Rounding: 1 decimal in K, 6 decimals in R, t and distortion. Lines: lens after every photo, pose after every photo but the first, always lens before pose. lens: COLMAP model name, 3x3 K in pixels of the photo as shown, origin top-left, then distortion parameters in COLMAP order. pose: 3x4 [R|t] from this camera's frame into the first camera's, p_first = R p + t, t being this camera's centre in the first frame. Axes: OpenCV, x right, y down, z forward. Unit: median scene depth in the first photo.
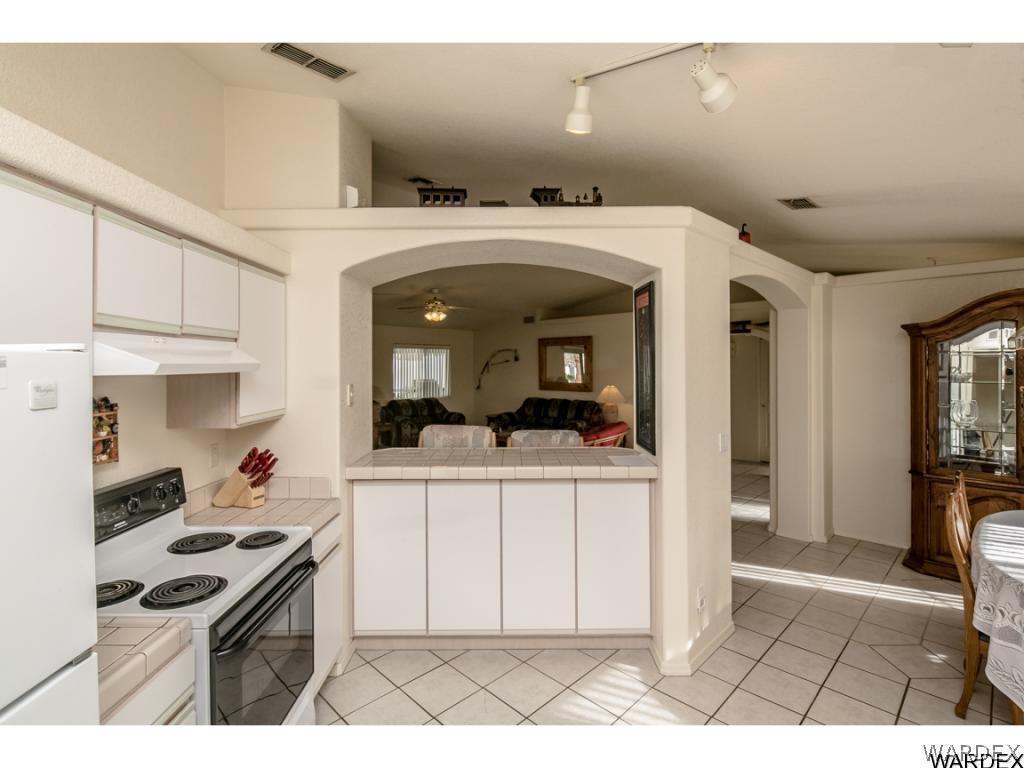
lens RADIAL K [[495.8, 0, 509.0], [0, 495.8, 365.3], [0, 0, 1]] dist [-0.000427, -0.000167]
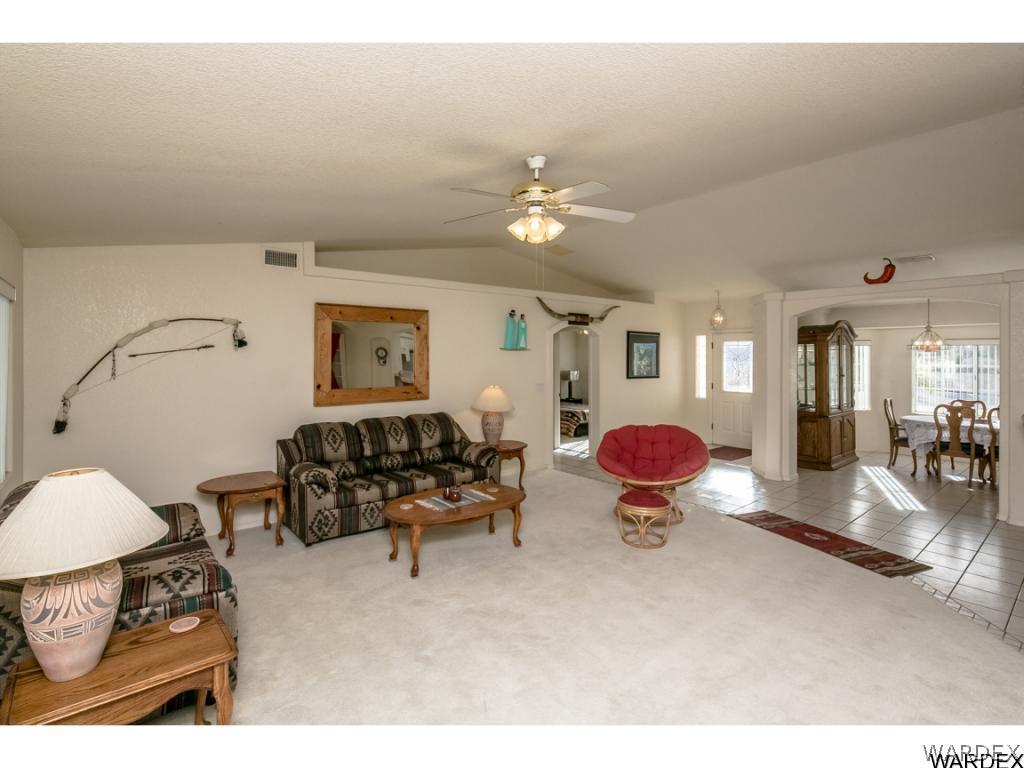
lens RADIAL K [[493.0, 0, 510.2], [0, 493.0, 345.4], [0, 0, 1]] dist [-0.000527, -0.000796]
pose [[0.085817, 0.020586, 0.996098, -0.407812], [0.000641, 0.999785, -0.020718, -0.000780], [-0.996311, 0.002416, 0.085785, 0.760840]]
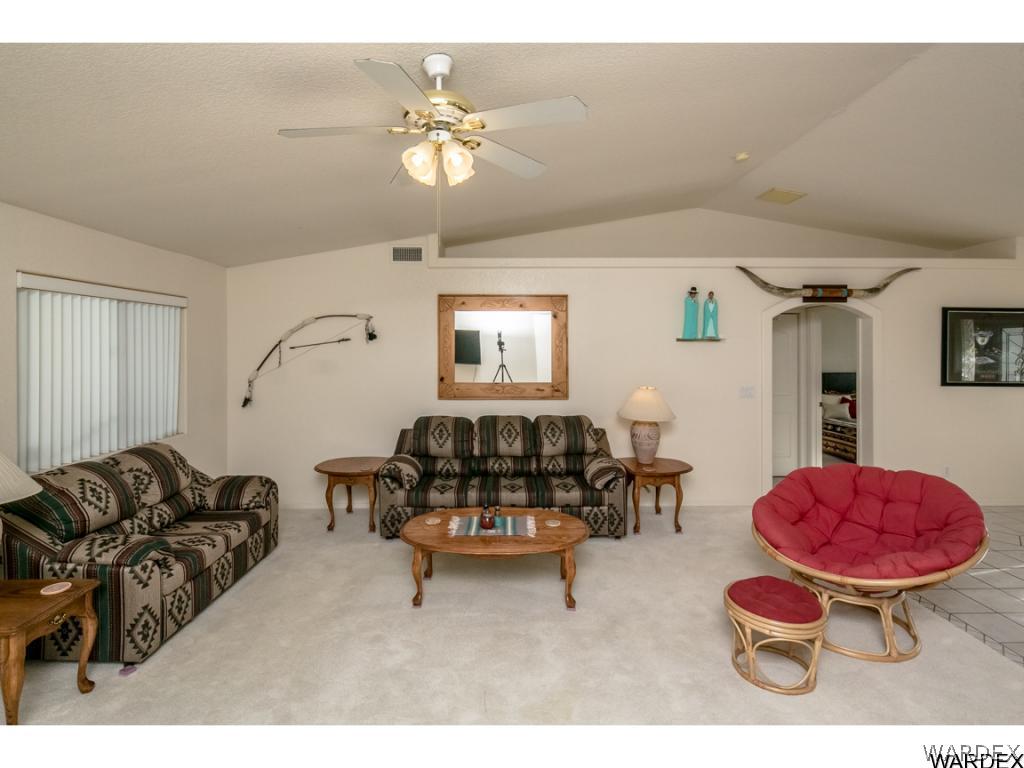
lens RADIAL K [[493.0, 0, 510.2], [0, 493.0, 345.4], [0, 0, 1]] dist [-0.000527, -0.000796]
pose [[0.690715, 0.003671, 0.723118, -0.240386], [0.000598, 0.999984, -0.005647, -0.000600], [-0.723127, 0.004334, 0.690702, 0.609528]]
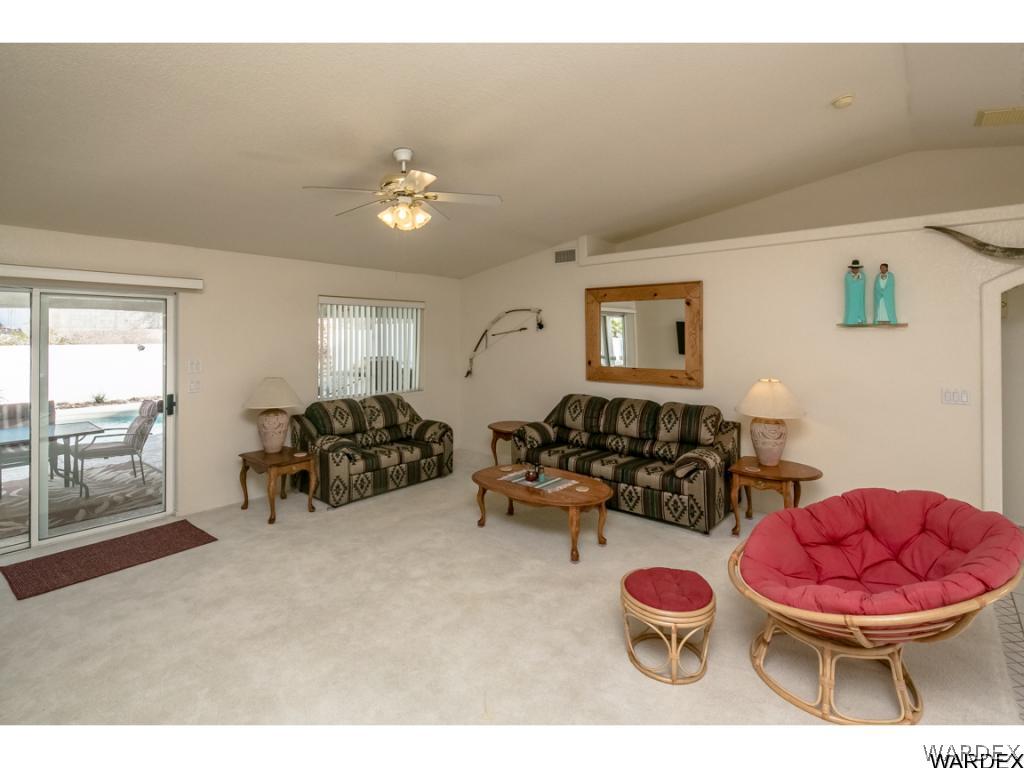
lens RADIAL K [[494.9, 0, 510.4], [0, 494.9, 327.5], [0, 0, 1]] dist [-0.000950, -0.001553]
pose [[0.995943, 0.002418, 0.089956, -0.074841], [-0.000928, 0.999862, -0.016605, -0.000314], [-0.089983, 0.016454, 0.995807, 0.448527]]
